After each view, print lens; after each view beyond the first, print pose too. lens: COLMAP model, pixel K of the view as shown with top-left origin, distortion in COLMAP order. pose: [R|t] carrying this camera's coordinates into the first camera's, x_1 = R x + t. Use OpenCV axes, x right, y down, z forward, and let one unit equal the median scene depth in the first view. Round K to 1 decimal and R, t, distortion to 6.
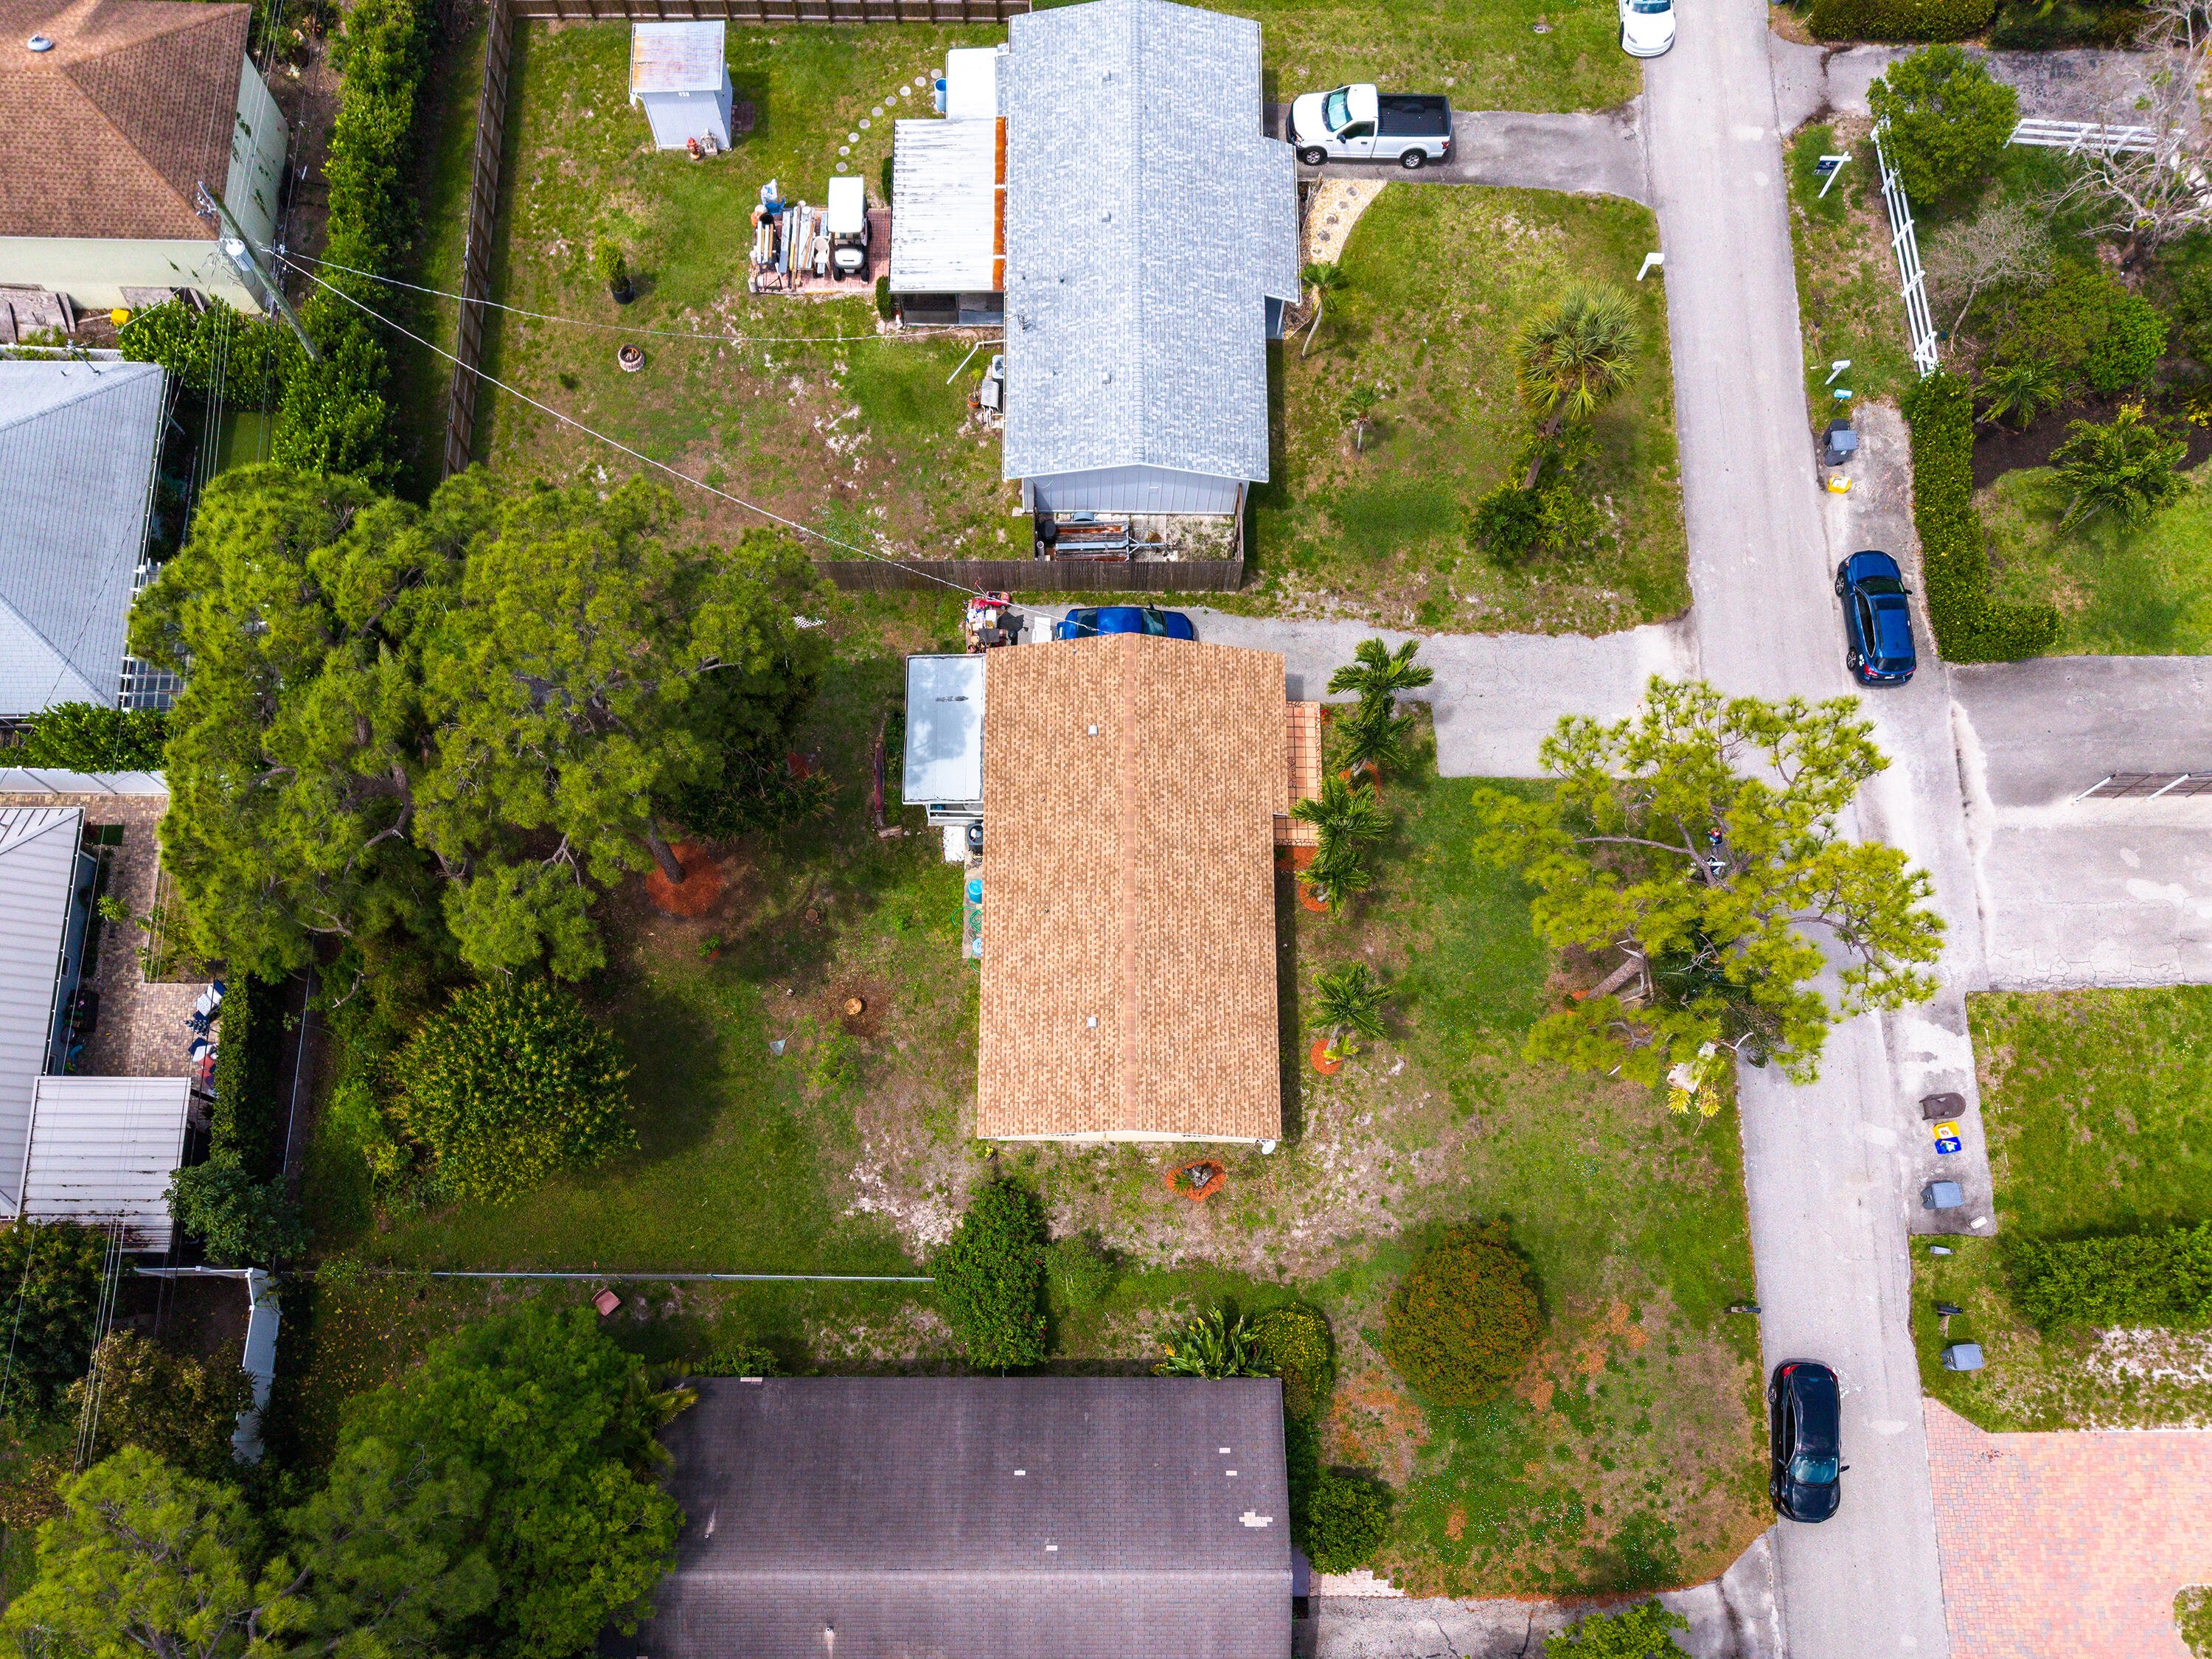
lens RADIAL K [[1524.9, 0, 1083.1], [0, 1524.9, 1062.1], [0, 0, 1]] dist [-0.000738, 0.004173]
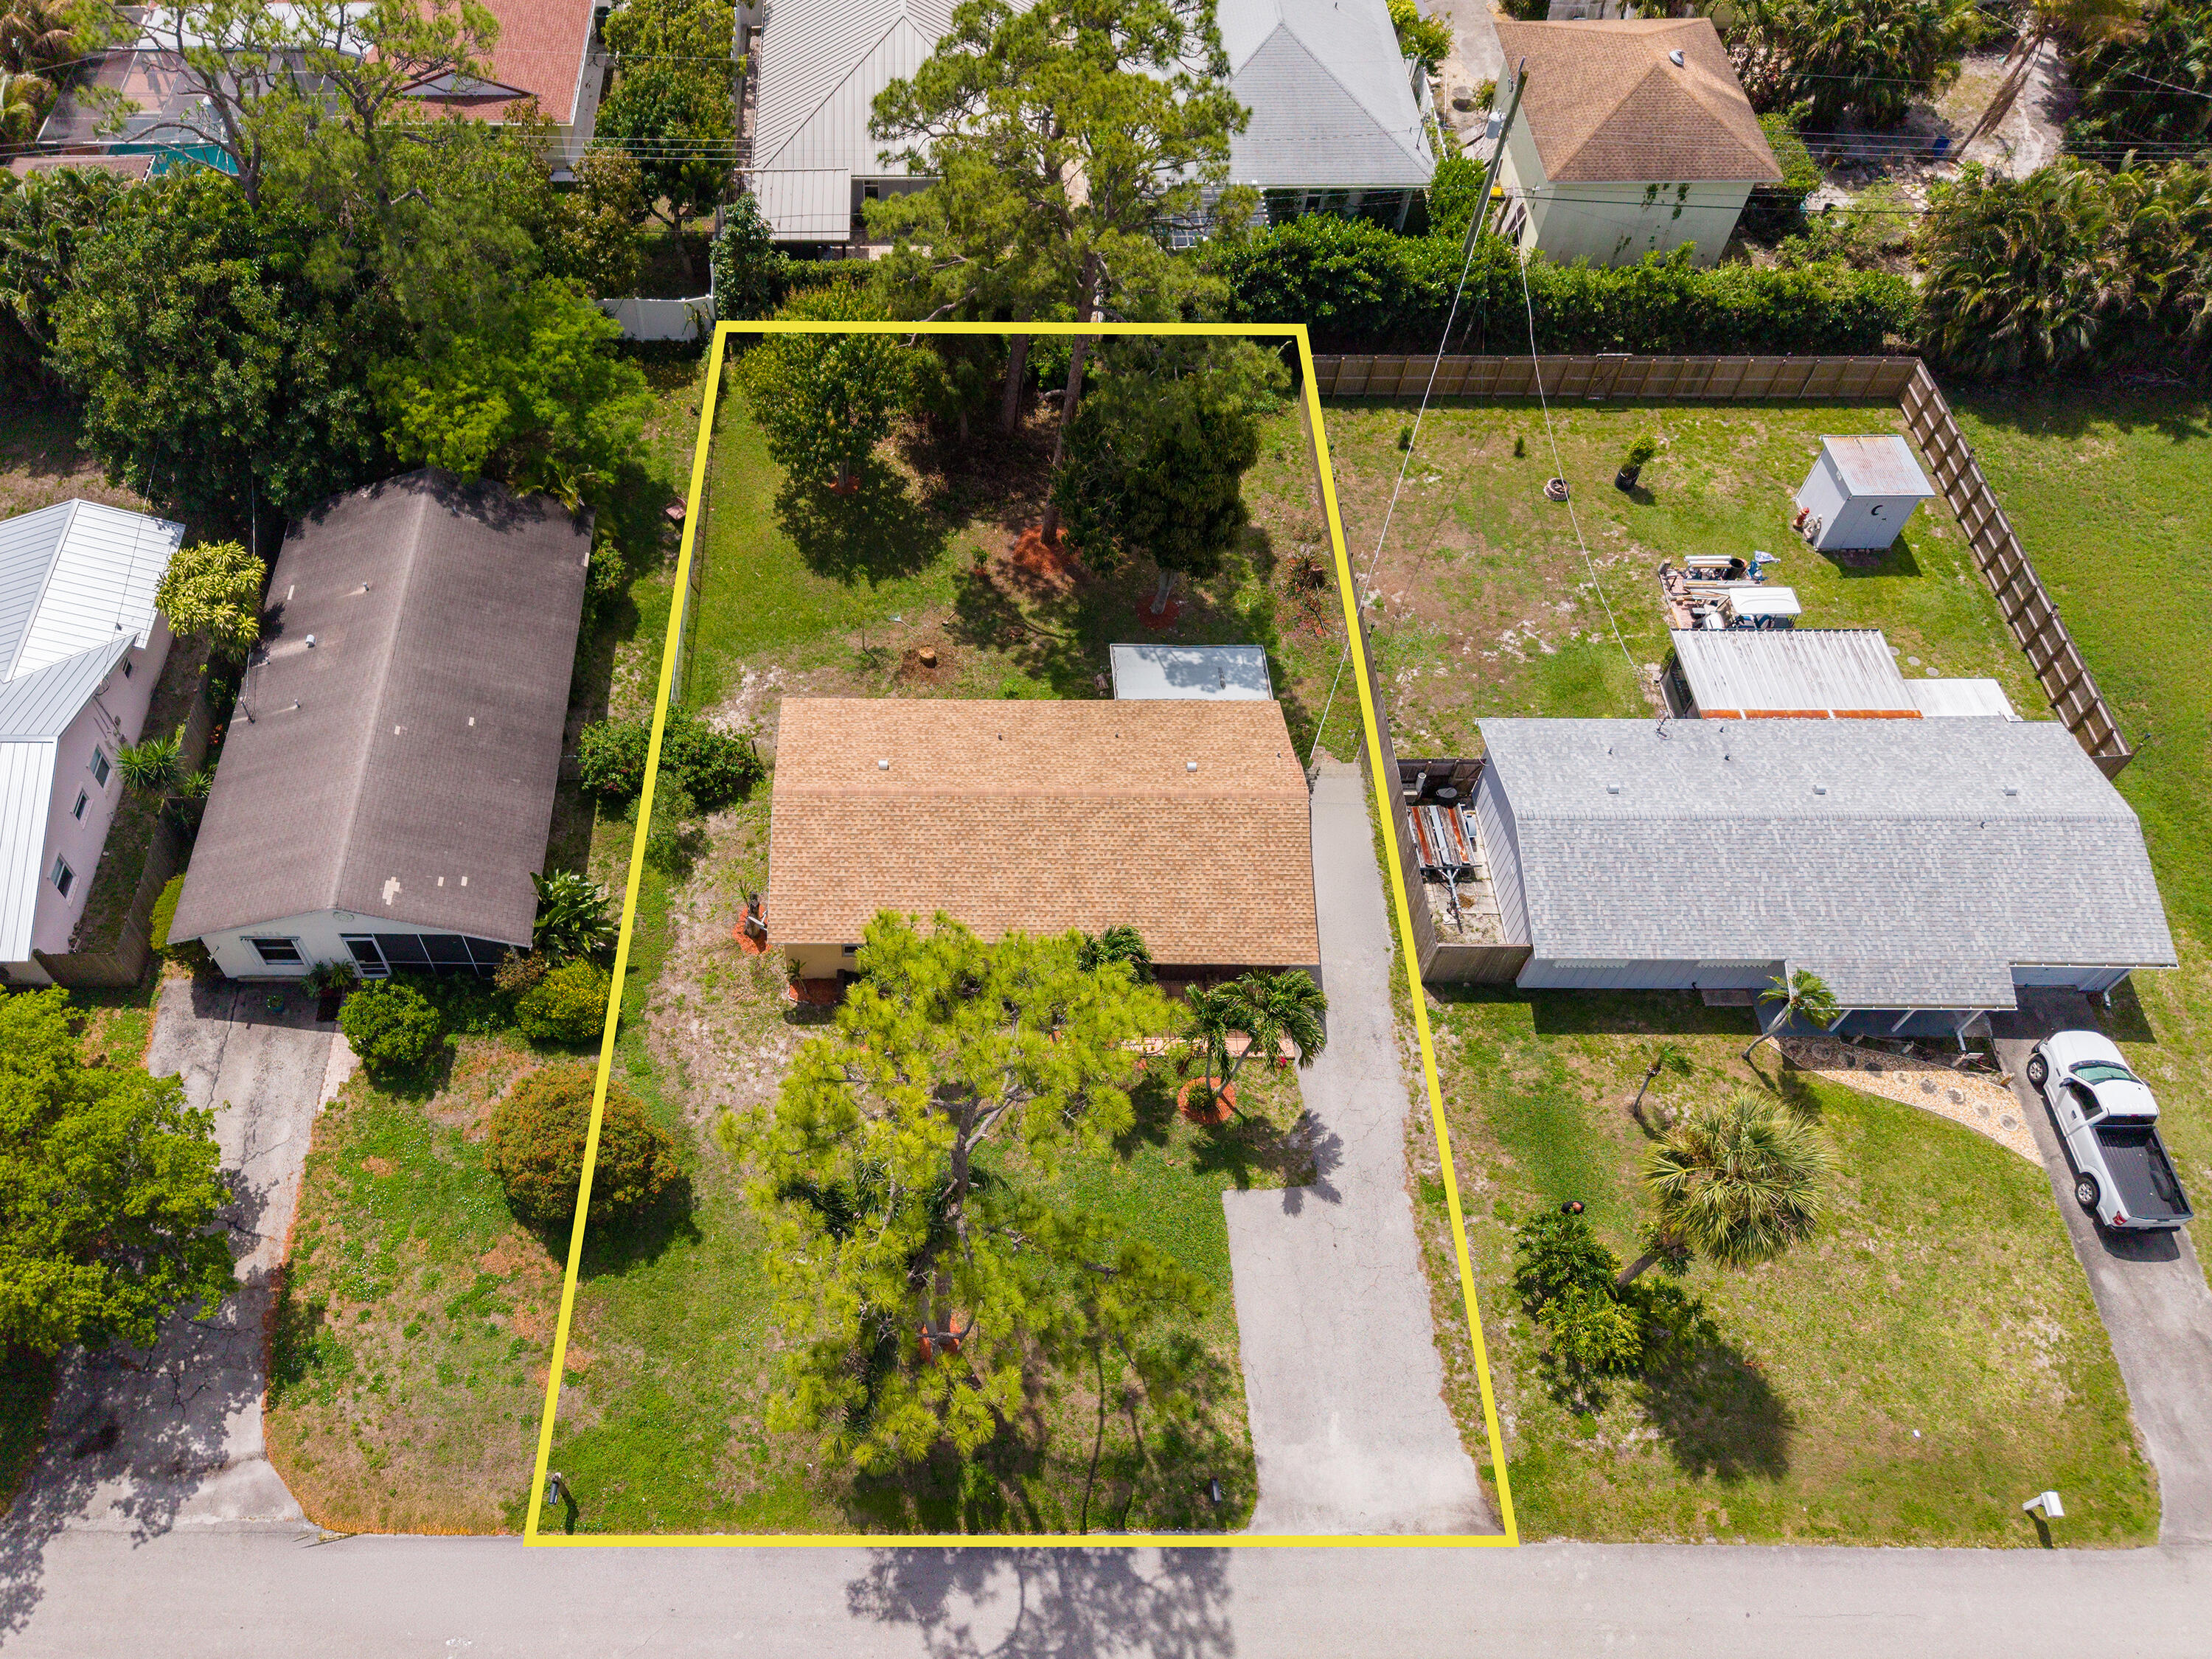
lens RADIAL K [[1502.7, 0, 892.0], [0, 1502.7, 931.1], [0, 0, 1]] dist [-0.003182, 0.006411]
pose [[-0.004028, 0.850795, -0.525482, 0.548169], [-0.975986, 0.111106, 0.187369, -0.179917], [0.217797, 0.513618, 0.829916, 0.197022]]
